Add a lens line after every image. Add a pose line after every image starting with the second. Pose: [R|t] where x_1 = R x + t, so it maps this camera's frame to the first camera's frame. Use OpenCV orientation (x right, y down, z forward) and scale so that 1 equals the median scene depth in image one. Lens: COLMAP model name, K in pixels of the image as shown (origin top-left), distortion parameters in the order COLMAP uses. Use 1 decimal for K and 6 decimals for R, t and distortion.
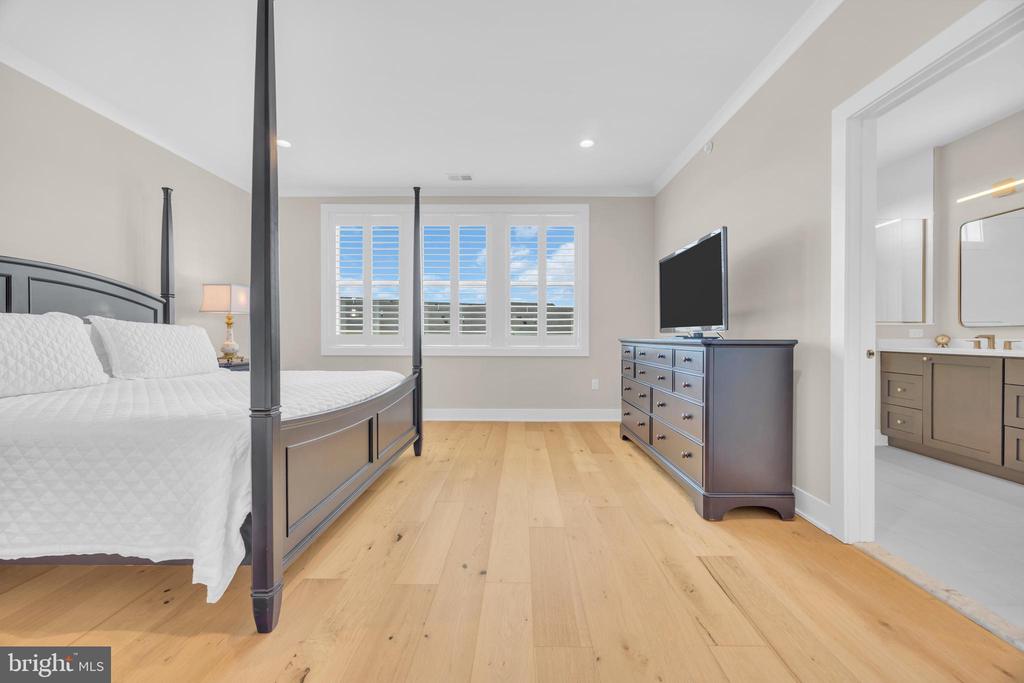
lens RADIAL K [[391.7, 0, 522.8], [0, 391.7, 341.0], [0, 0, 1]] dist [-0.010069, 0.000223]
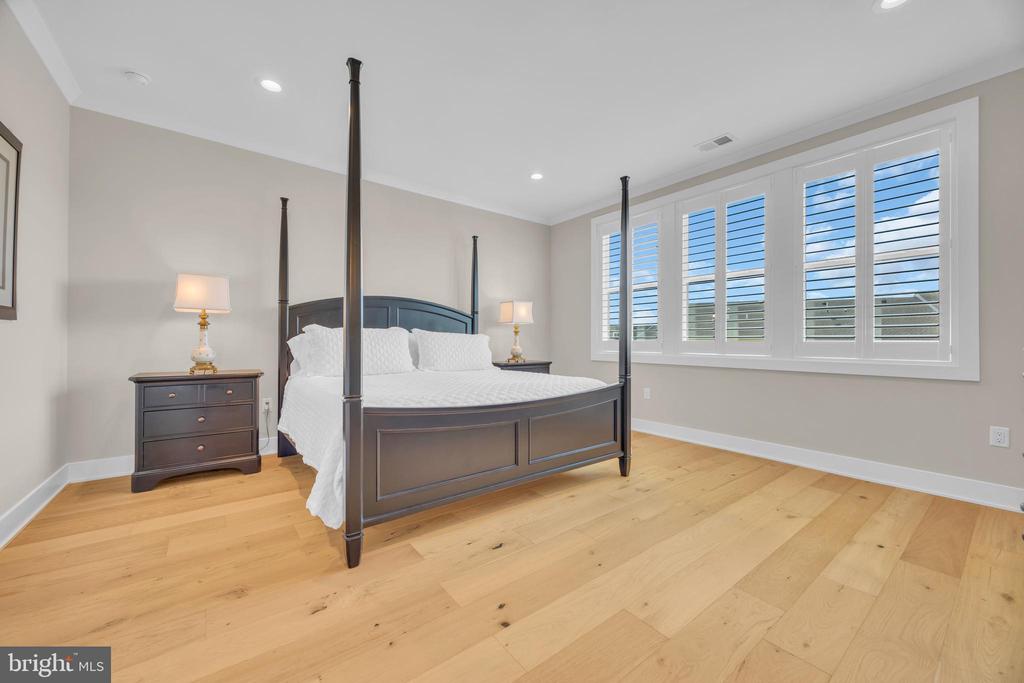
lens RADIAL K [[391.7, 0, 519.8], [0, 391.7, 343.2], [0, 0, 1]] dist [-0.010069, 0.000223]
pose [[0.611891, 0.001569, -0.790941, 0.262830], [-0.010733, 0.999922, -0.006319, -0.000611], [0.790870, 0.012356, 0.611860, 0.232390]]
